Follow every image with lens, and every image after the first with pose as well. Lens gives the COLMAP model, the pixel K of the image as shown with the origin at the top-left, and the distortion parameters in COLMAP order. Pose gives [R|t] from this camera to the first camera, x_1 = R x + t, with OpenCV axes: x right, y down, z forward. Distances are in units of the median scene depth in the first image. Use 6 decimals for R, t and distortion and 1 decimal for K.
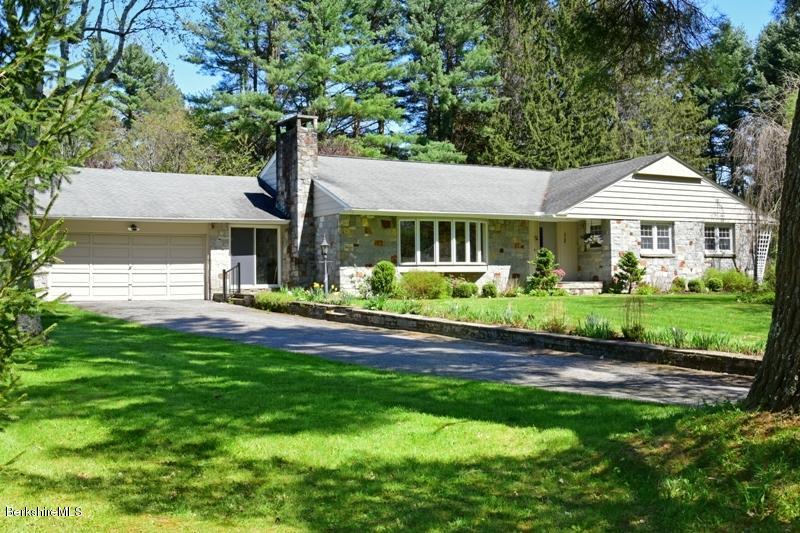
lens RADIAL K [[909.8, 0, 404.5], [0, 909.8, 266.6], [0, 0, 1]] dist [0.001729, 0.000000]
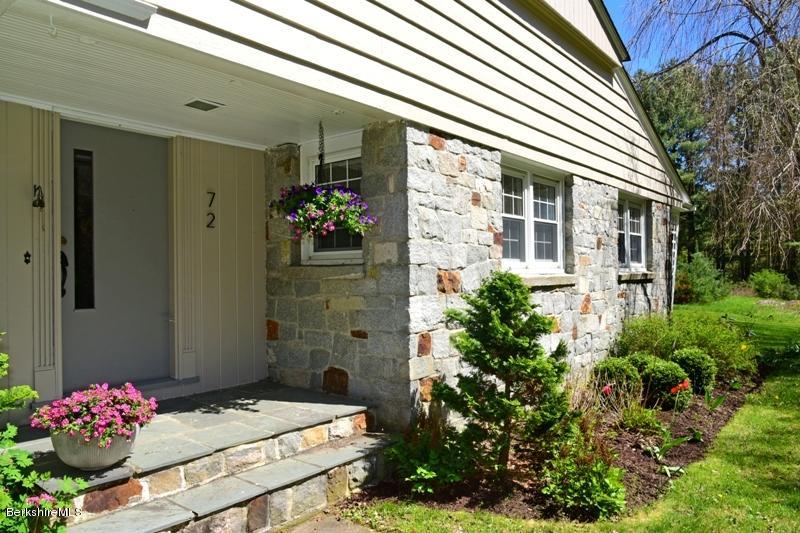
lens RADIAL K [[562.1, 0, 397.8], [0, 562.1, 267.6], [0, 0, 1]] dist [0.004598, 0.000482]
pose [[0.943708, 0.007757, 0.330688, 0.179920], [-0.009587, 0.999946, 0.003903, -0.017676], [-0.330640, -0.006853, 0.943732, 0.872933]]
